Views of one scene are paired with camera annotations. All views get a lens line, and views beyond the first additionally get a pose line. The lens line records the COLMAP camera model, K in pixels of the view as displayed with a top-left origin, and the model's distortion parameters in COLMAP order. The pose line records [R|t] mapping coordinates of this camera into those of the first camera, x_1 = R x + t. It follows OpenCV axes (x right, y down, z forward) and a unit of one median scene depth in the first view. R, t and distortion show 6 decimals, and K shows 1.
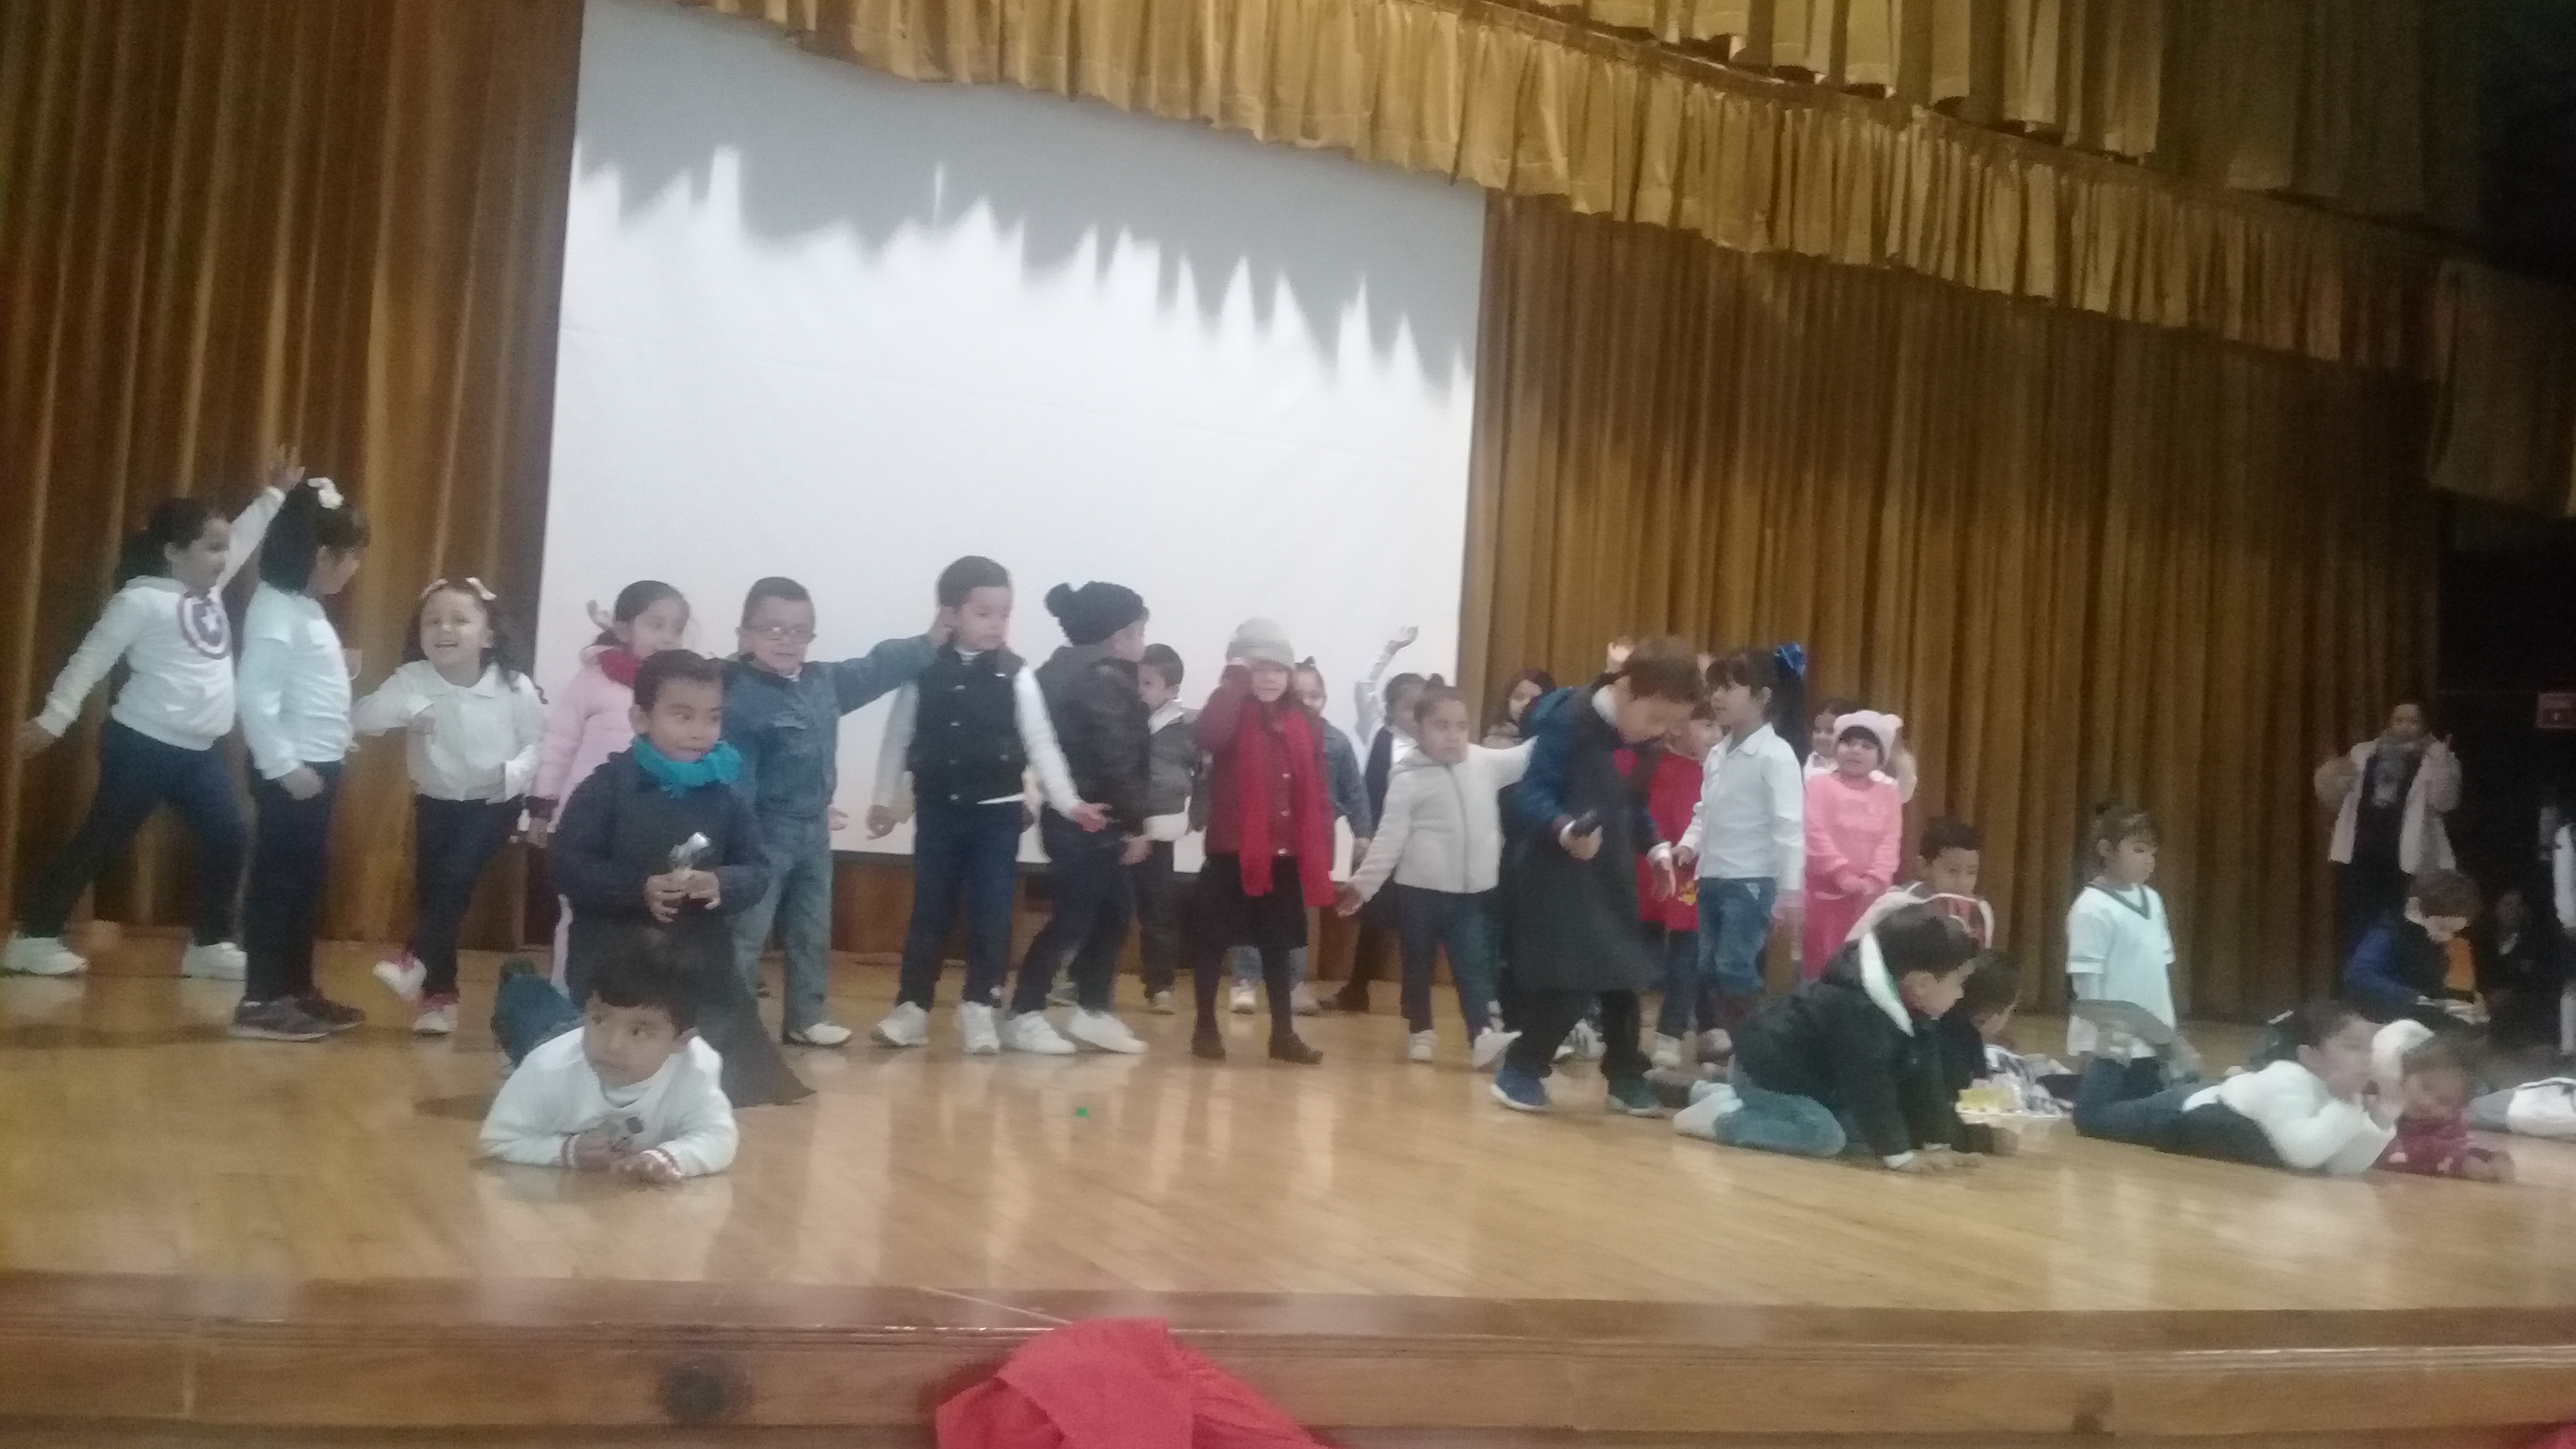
lens RADIAL K [[2358.0, 0, 1288.0], [0, 2358.0, 724.5], [0, 0, 1]] dist [0.107983, -0.260352]
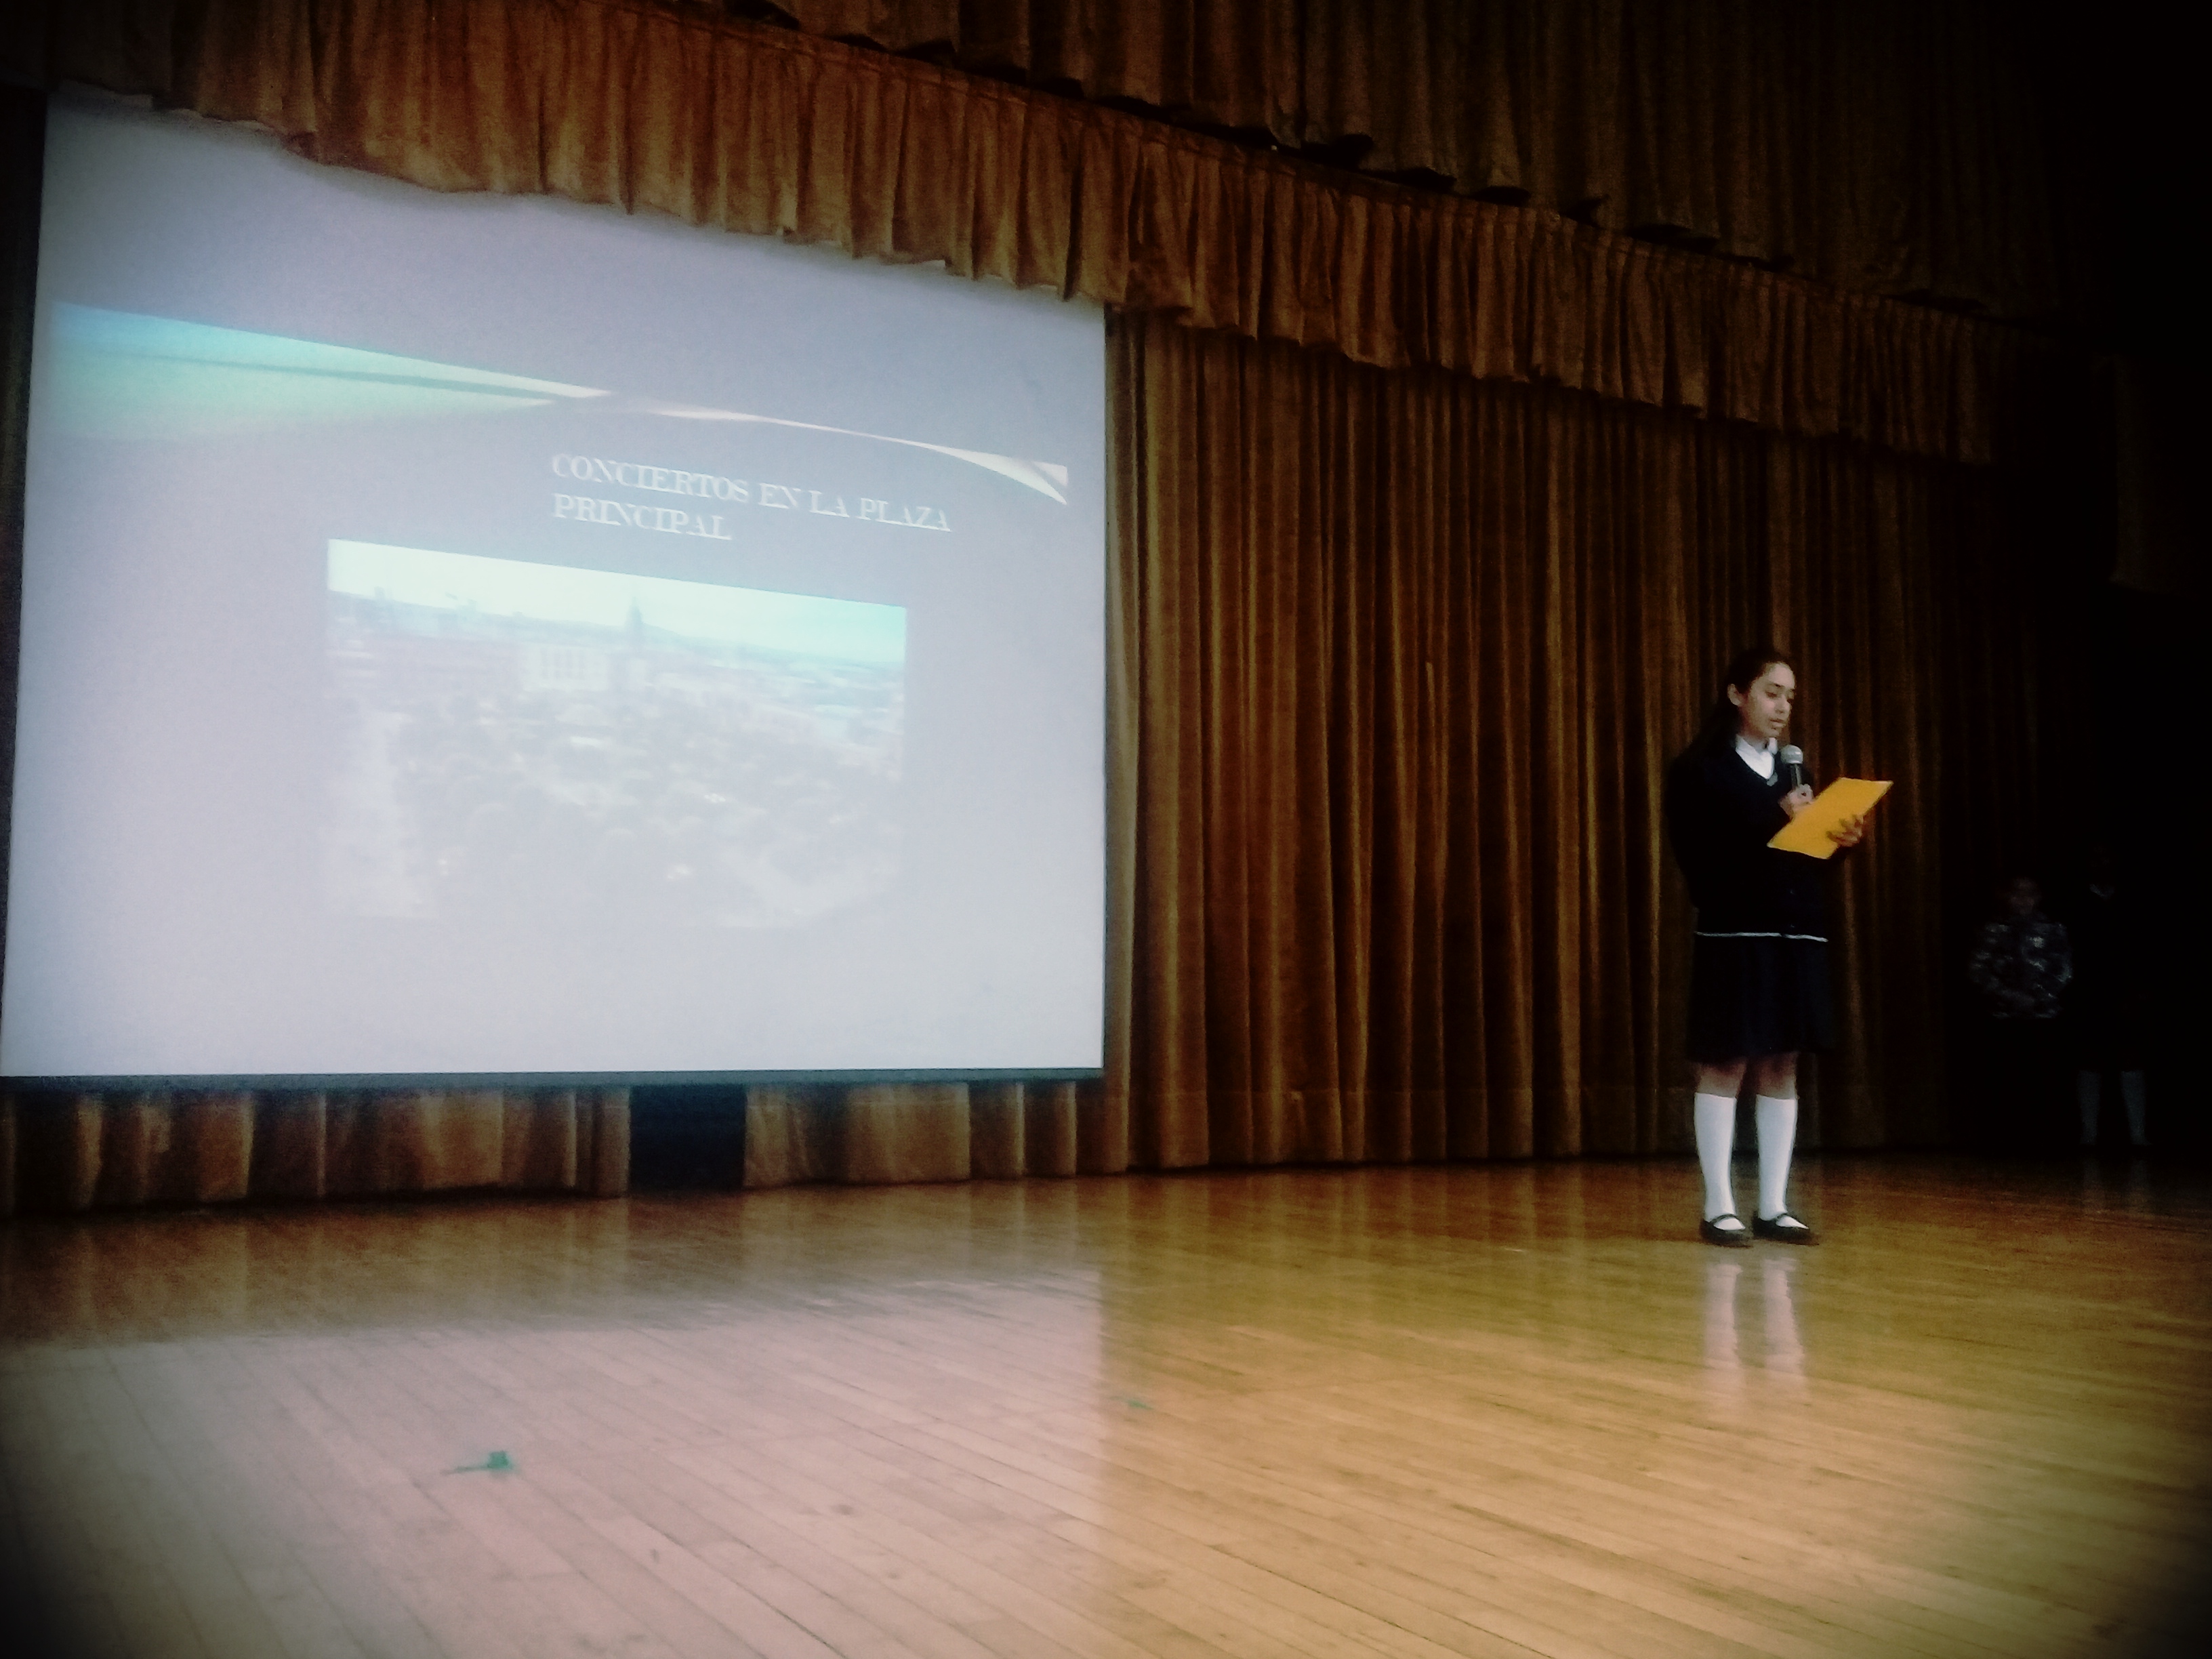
lens RADIAL K [[2017.2, 0, 1053.6], [0, 2017.2, 836.9], [0, 0, 1]] dist [0.034700, -0.019879]
pose [[0.997651, -0.061411, 0.030340, 0.026037], [0.062702, 0.997079, -0.043606, 0.012935], [-0.027573, 0.045406, 0.998588, 0.211062]]
